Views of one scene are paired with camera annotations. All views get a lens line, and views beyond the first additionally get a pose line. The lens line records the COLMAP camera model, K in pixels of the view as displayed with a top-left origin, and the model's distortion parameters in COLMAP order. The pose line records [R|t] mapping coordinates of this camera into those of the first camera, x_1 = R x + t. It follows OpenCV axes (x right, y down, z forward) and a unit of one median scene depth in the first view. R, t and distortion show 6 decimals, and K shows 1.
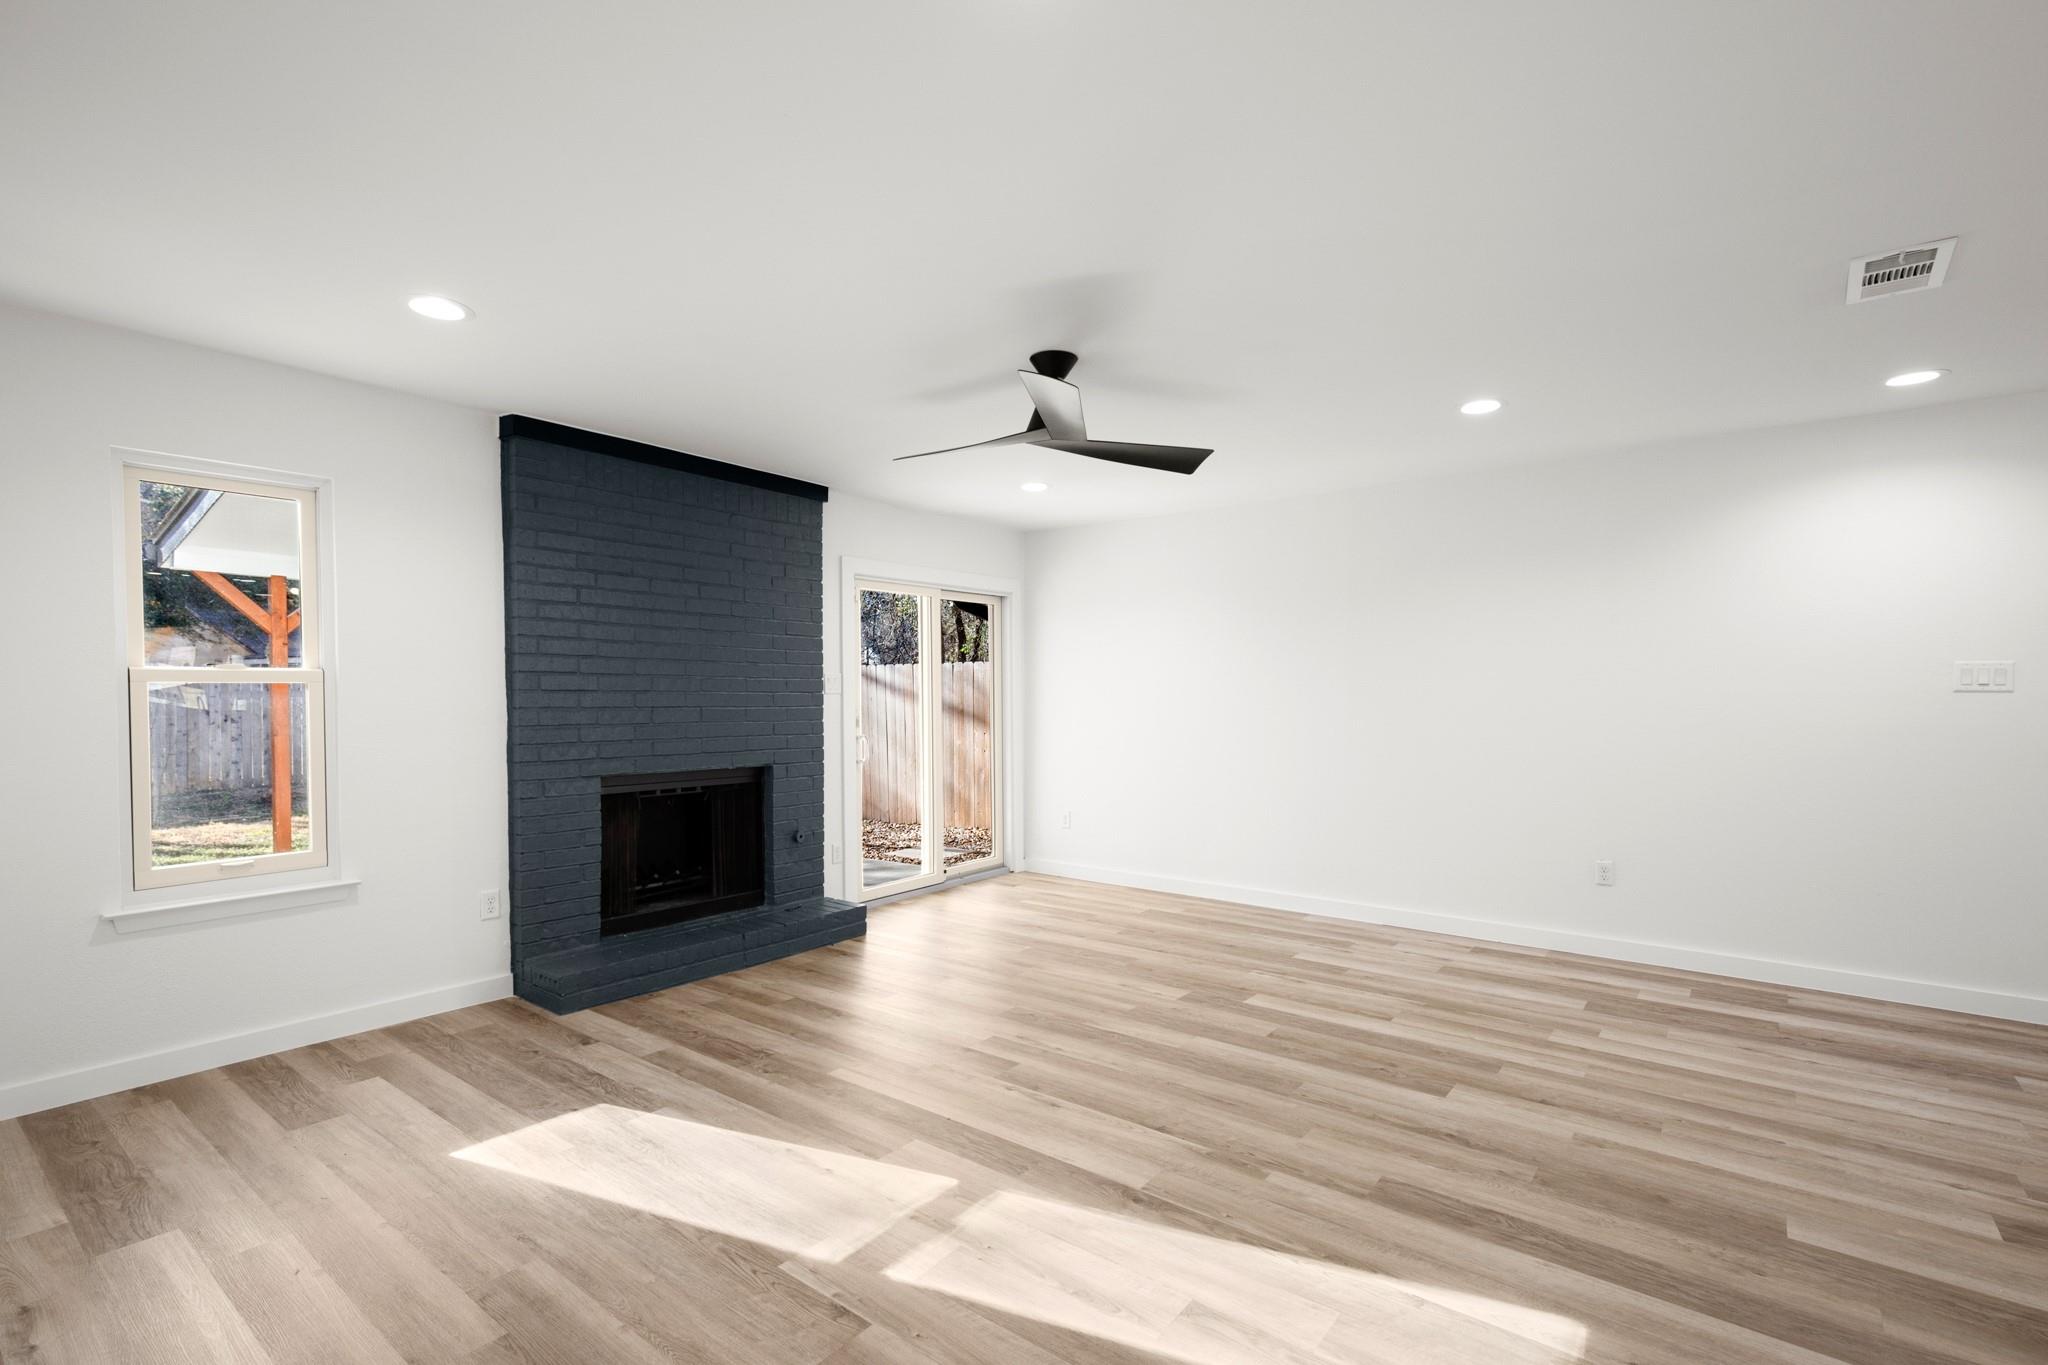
lens RADIAL K [[931.7, 0, 1043.7], [0, 931.7, 712.9], [0, 0, 1]] dist [0.014156, 0.000154]
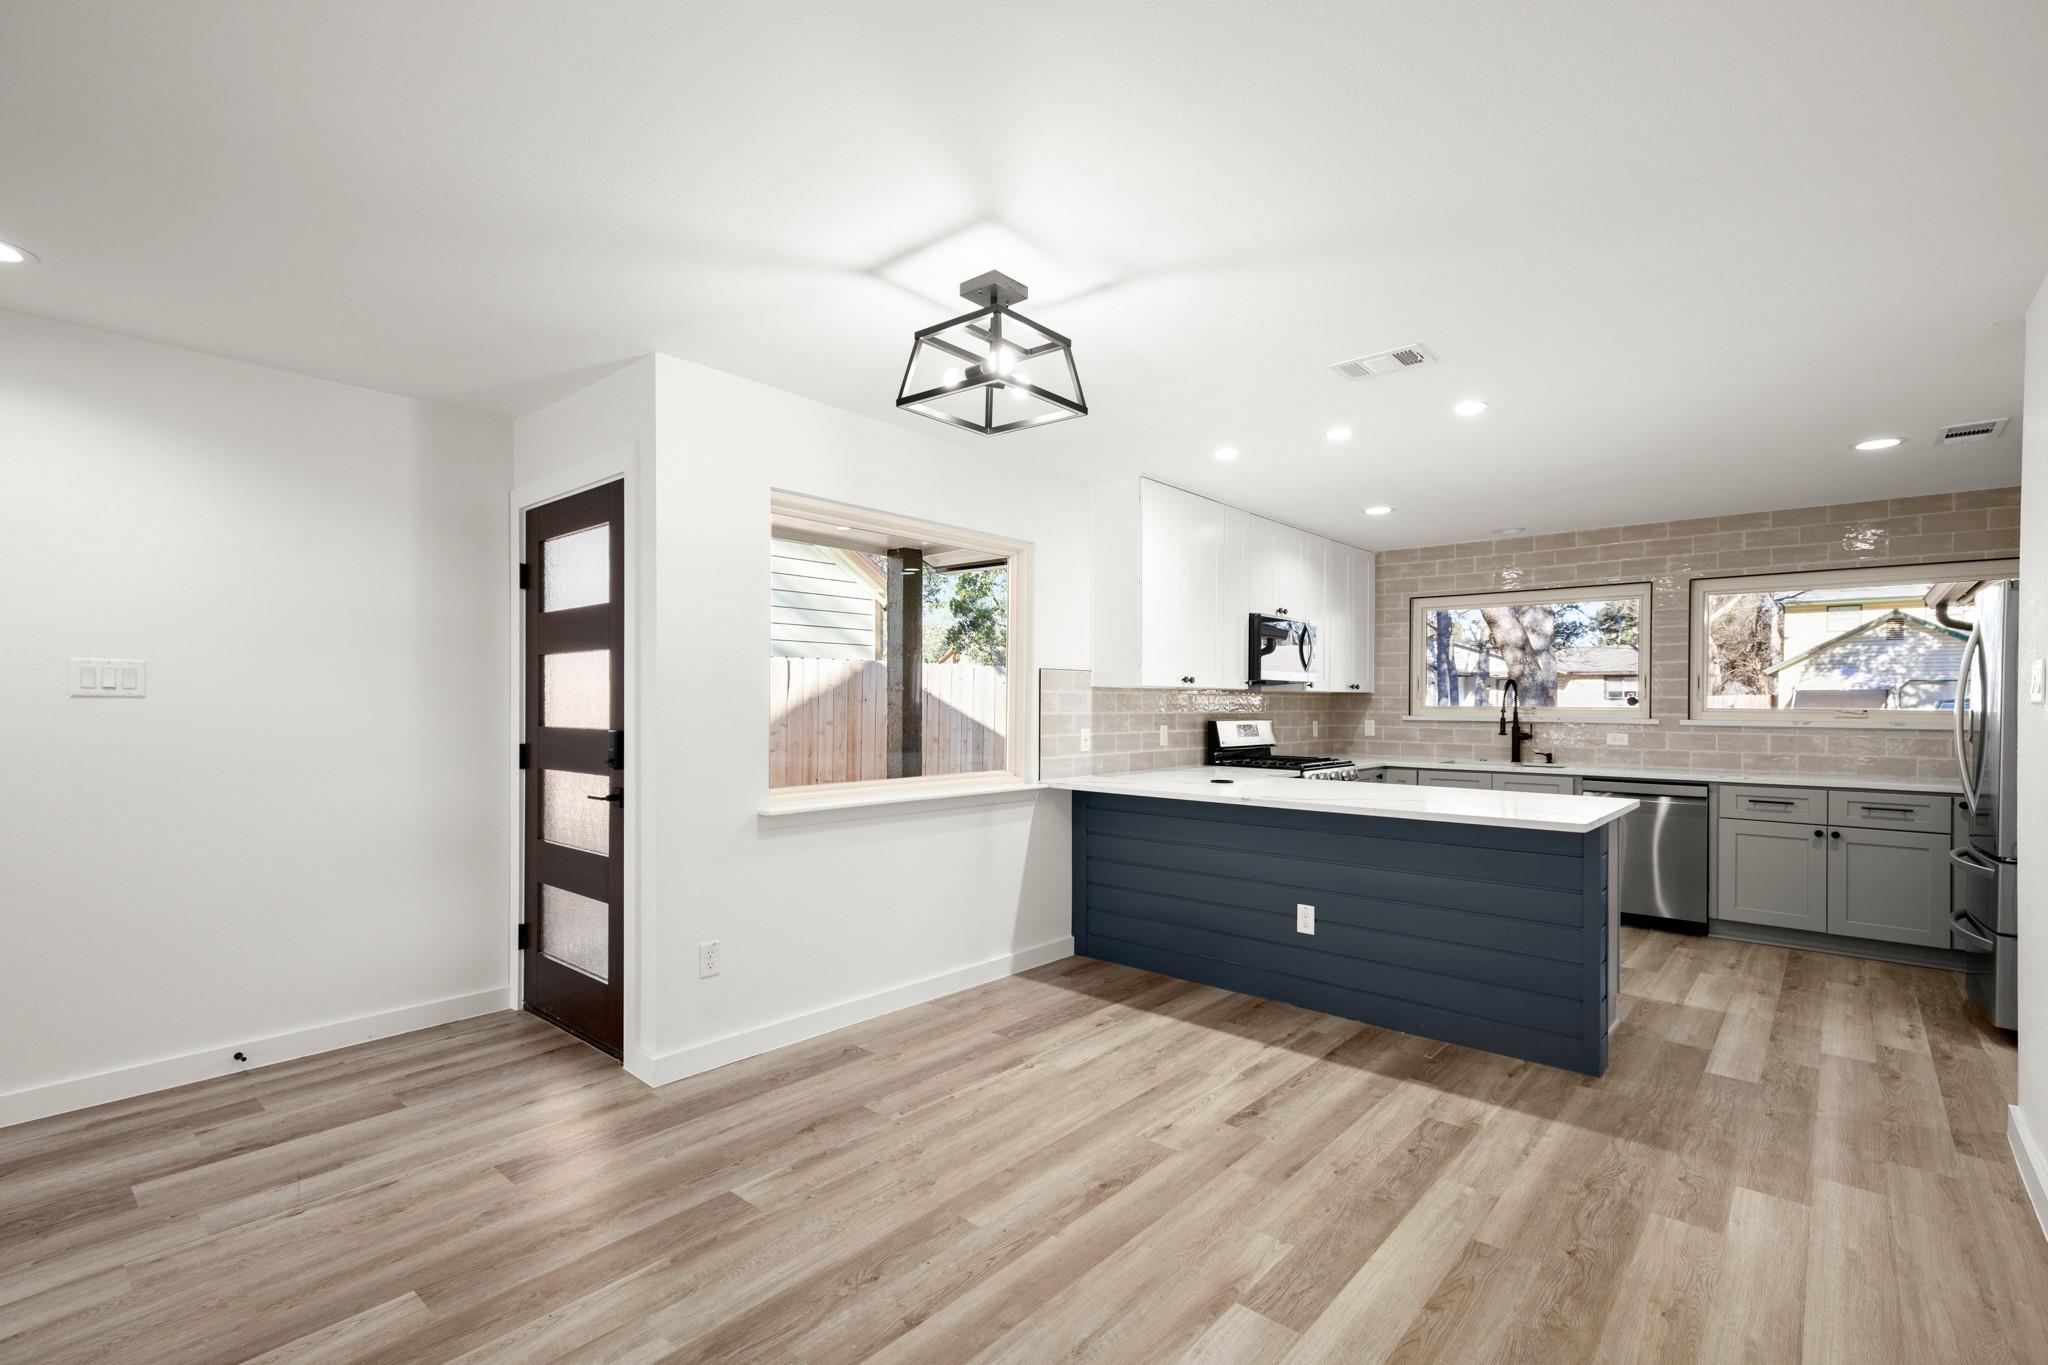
lens RADIAL K [[931.7, 0, 1029.2], [0, 931.7, 710.7], [0, 0, 1]] dist [0.014156, 0.000154]
pose [[0.060278, -0.006065, 0.998163, 0.239126], [0.015923, 0.999860, 0.005114, -0.002317], [-0.998055, 0.015586, 0.060366, 0.169242]]
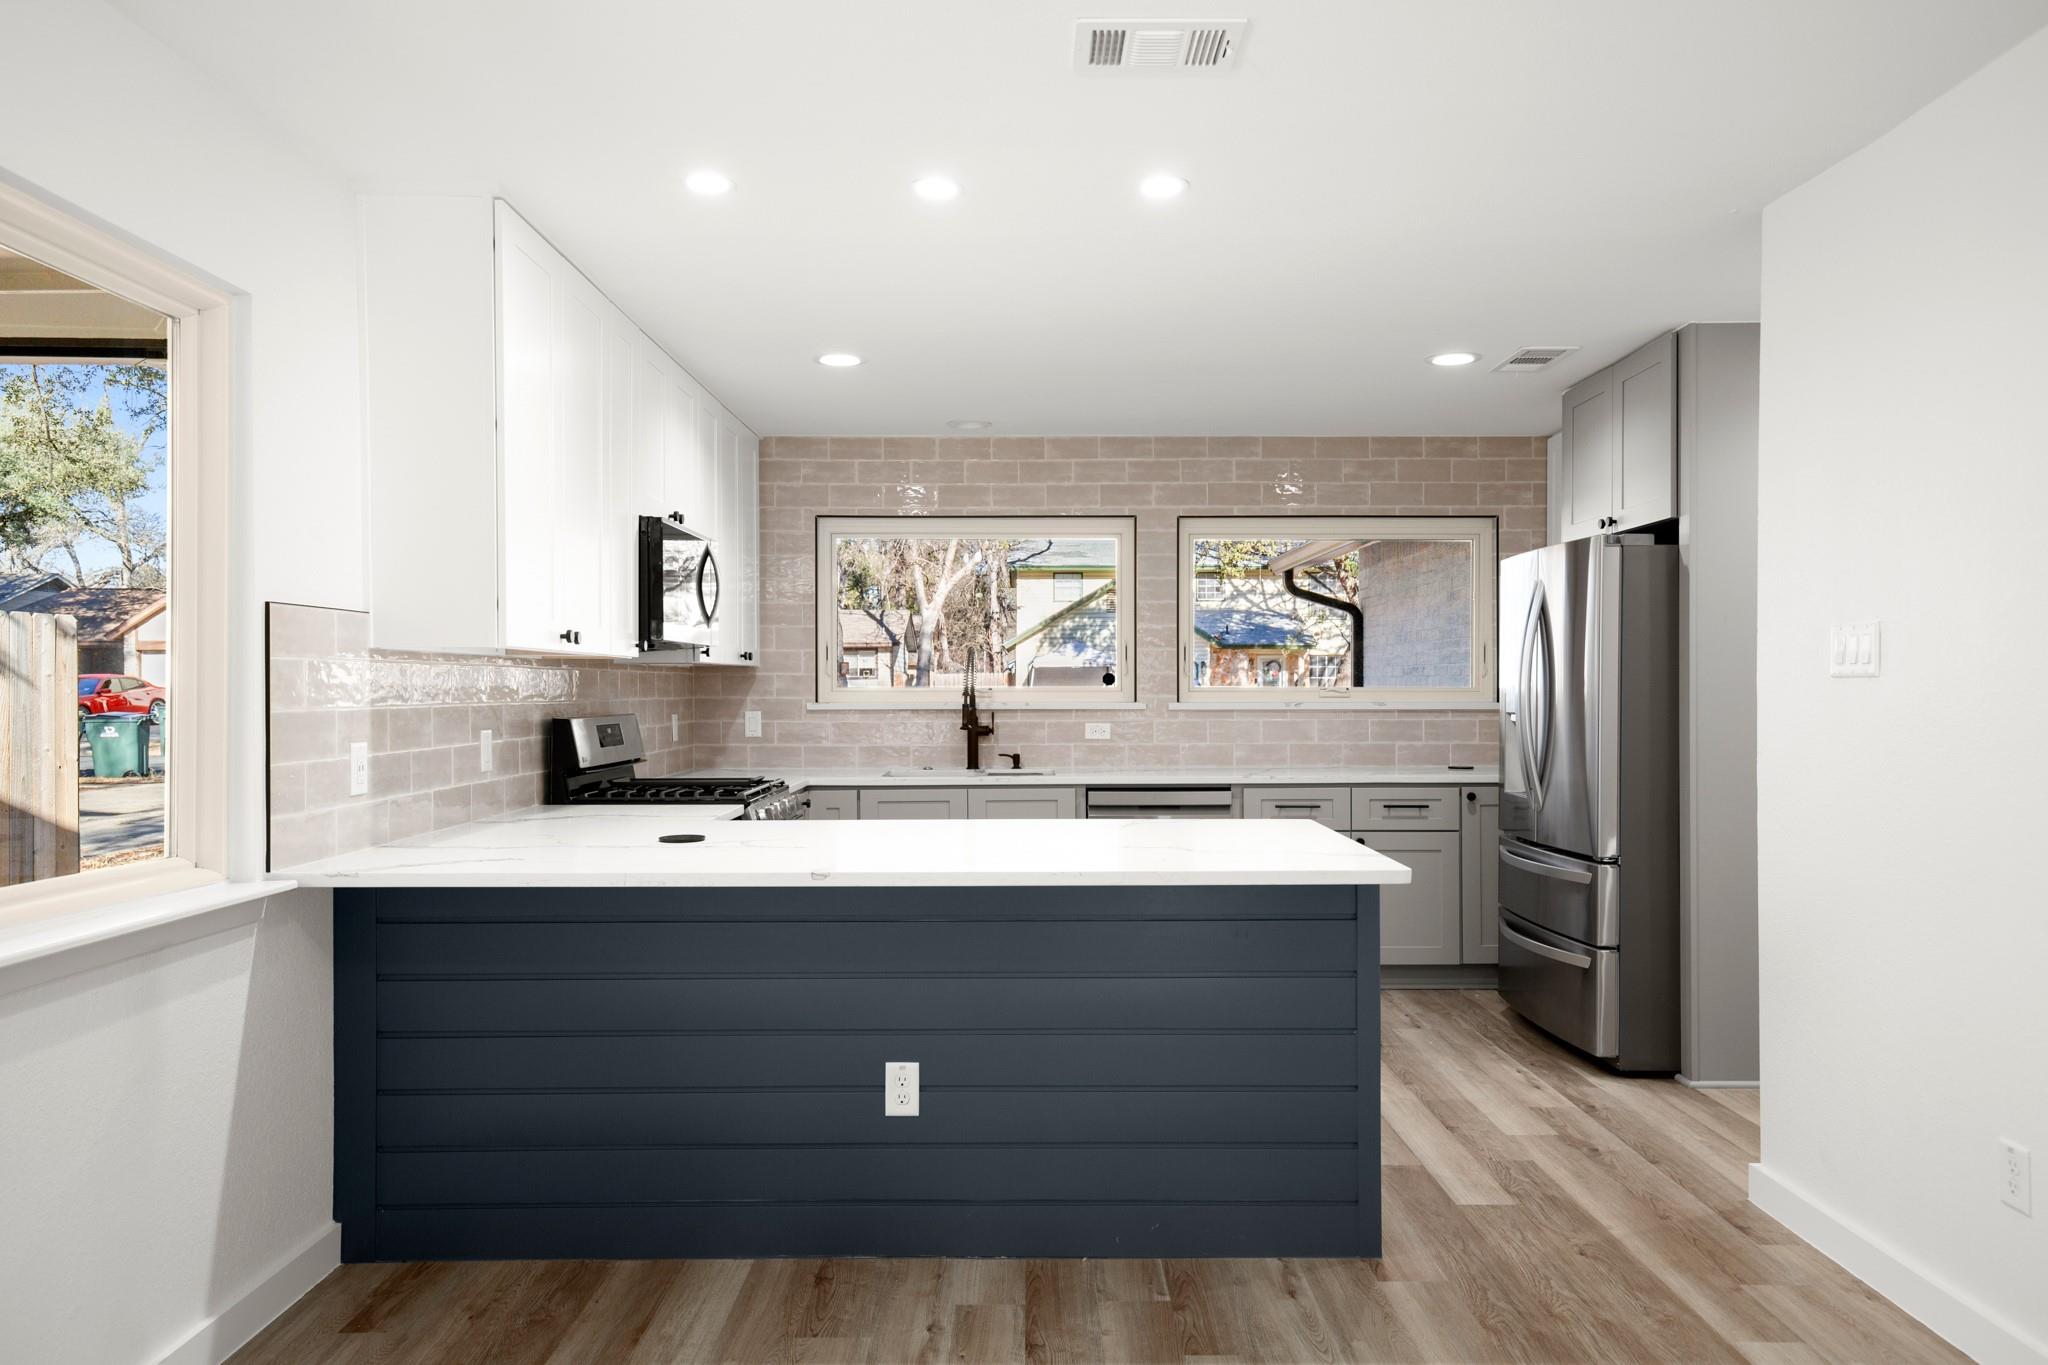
lens RADIAL K [[1371.5, 0, 1038.1], [0, 1371.5, 696.0], [0, 0, 1]] dist [0.031777, -0.001634]
pose [[-0.614680, -0.001696, 0.788775, 0.601894], [0.020604, 0.999622, 0.018206, -0.005191], [-0.788508, 0.027442, -0.614412, 0.357271]]
